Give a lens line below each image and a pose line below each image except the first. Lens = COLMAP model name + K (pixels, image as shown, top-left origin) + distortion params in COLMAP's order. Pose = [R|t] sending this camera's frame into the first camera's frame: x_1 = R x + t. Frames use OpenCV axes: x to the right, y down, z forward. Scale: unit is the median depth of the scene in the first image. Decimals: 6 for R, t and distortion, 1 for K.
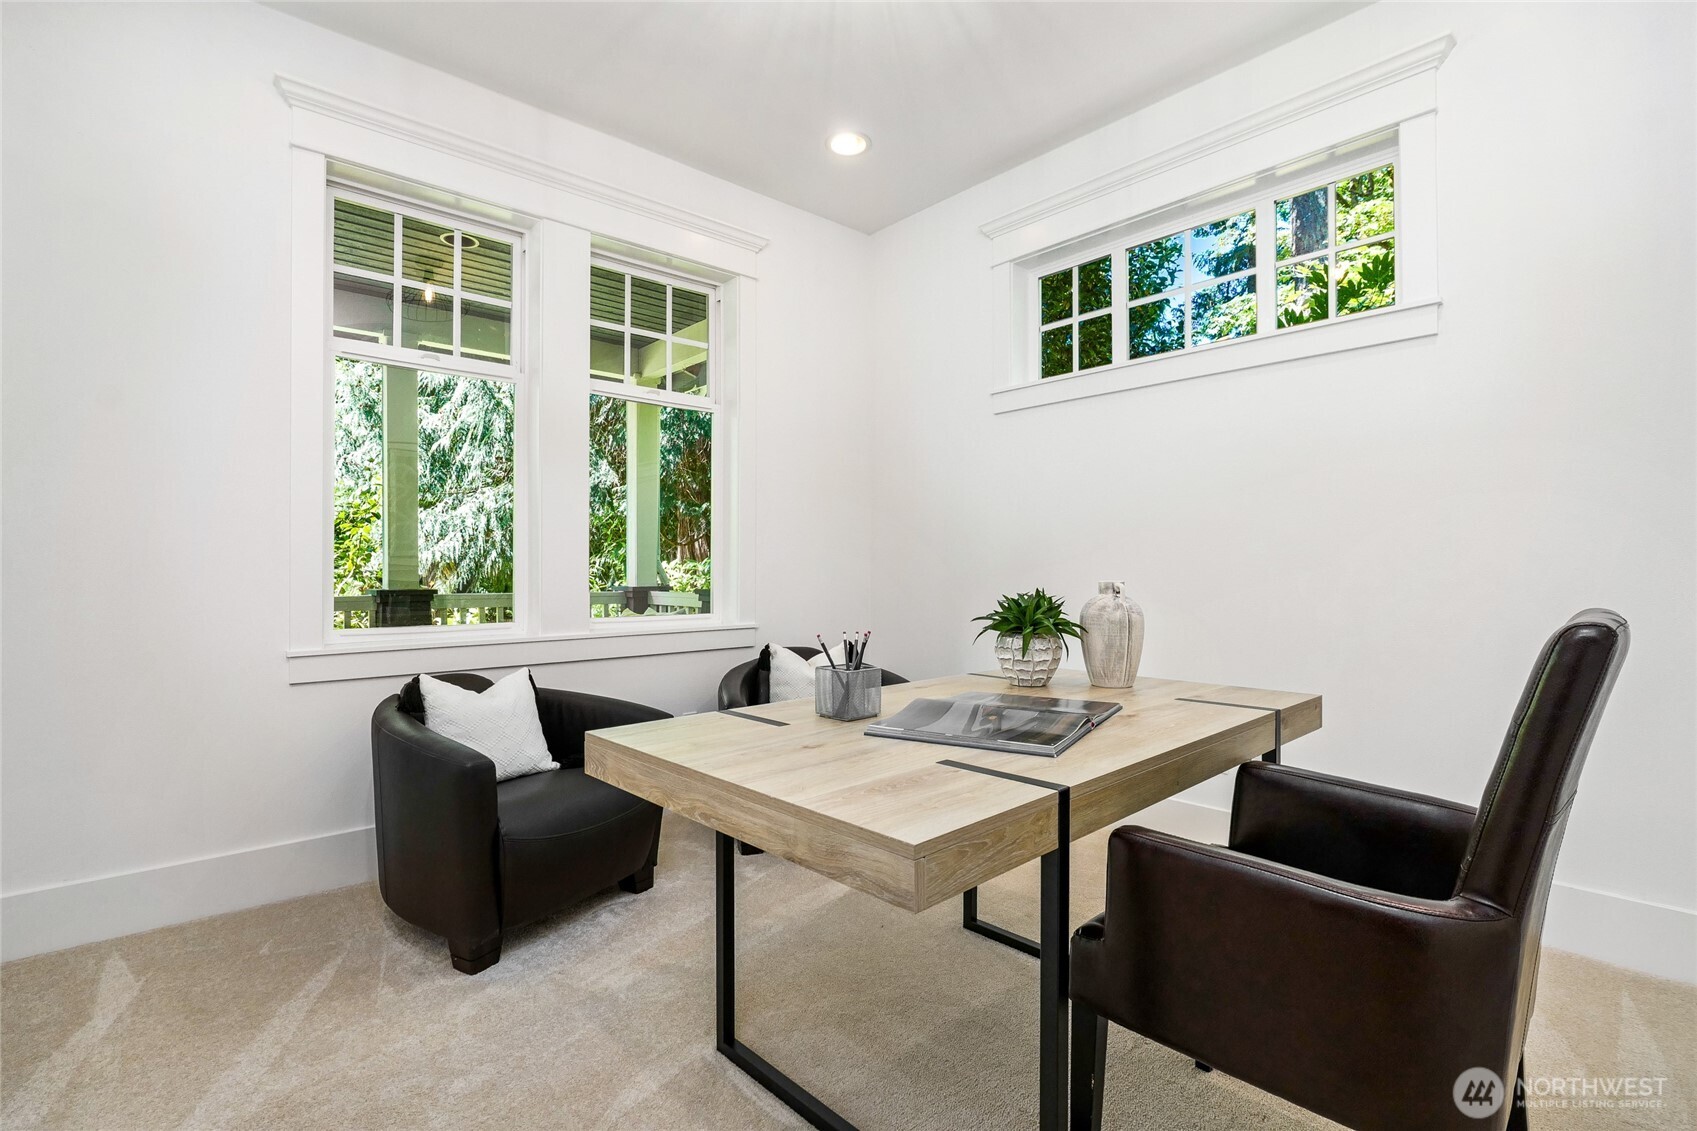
lens RADIAL K [[786.7, 0, 842.7], [0, 786.7, 563.4], [0, 0, 1]] dist [-0.021335, -0.000013]
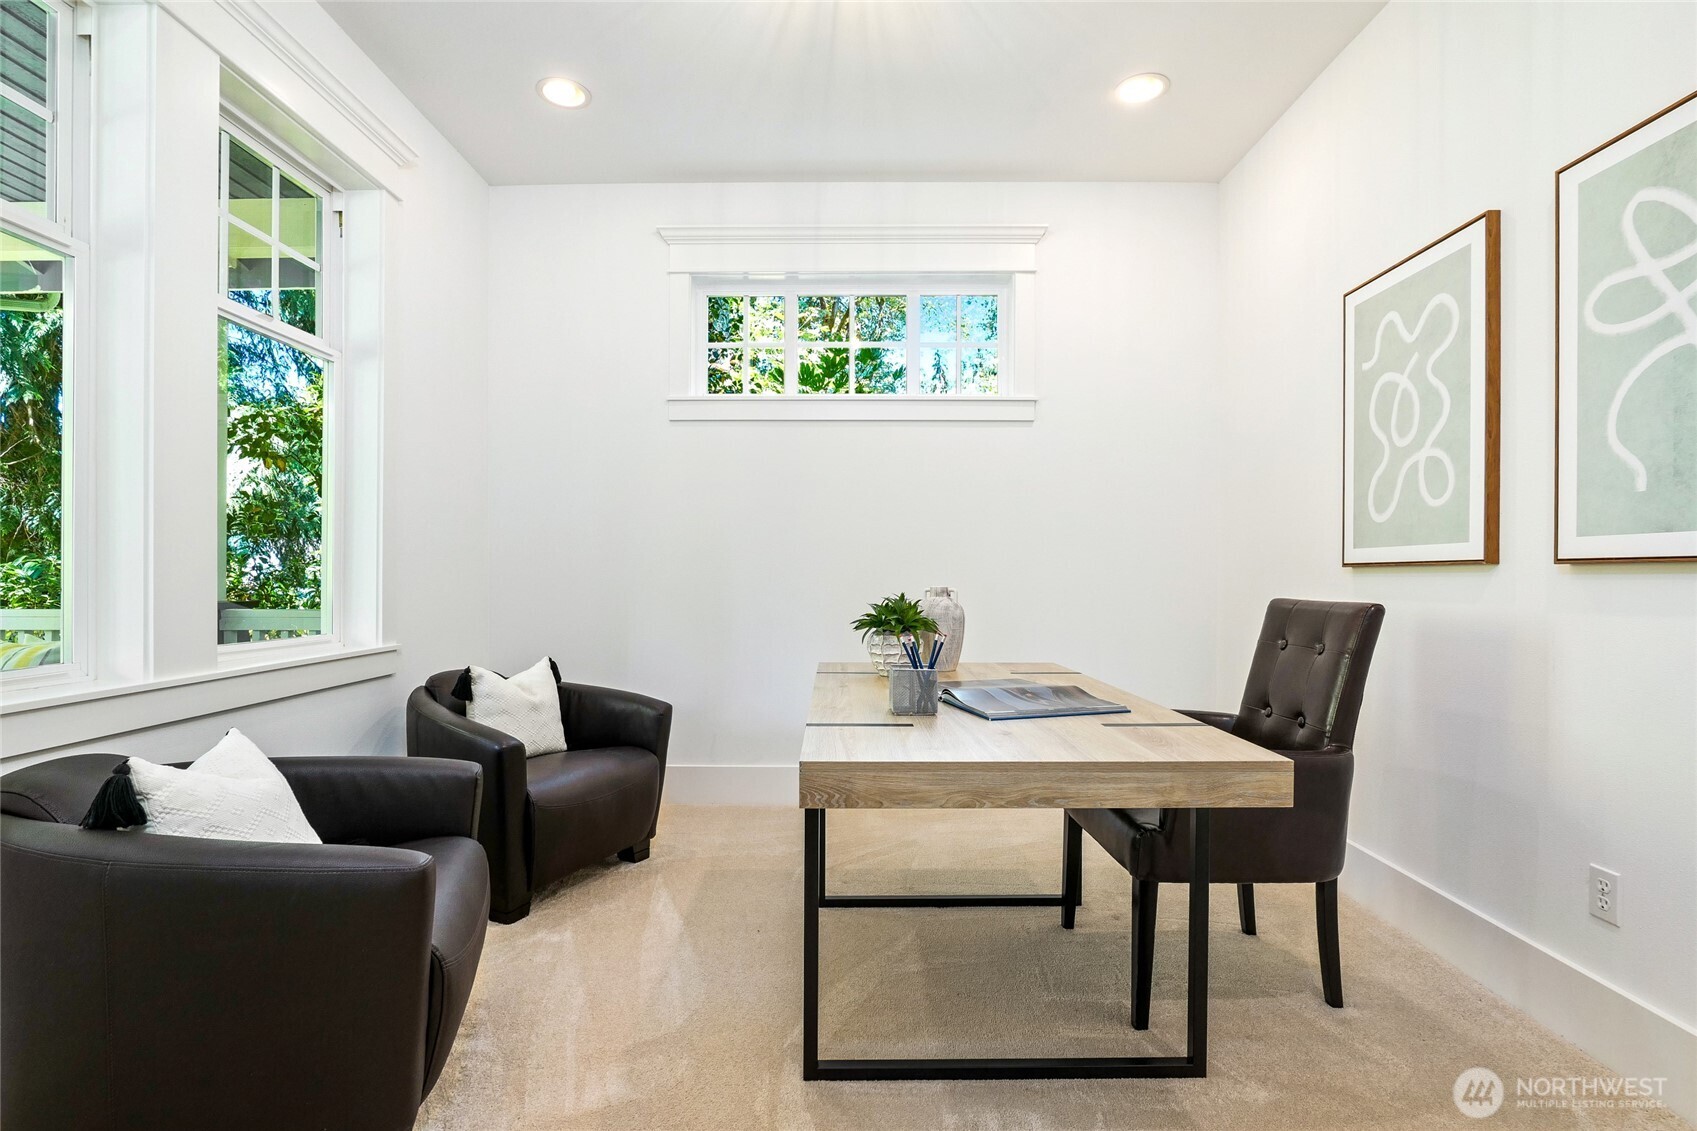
lens RADIAL K [[786.7, 0, 845.0], [0, 786.7, 579.3], [0, 0, 1]] dist [-0.021335, -0.000013]
pose [[0.673103, -0.001327, 0.739547, -0.649350], [-0.007937, 0.999928, 0.009019, 0.001612], [-0.739506, -0.011940, 0.673044, 0.257463]]
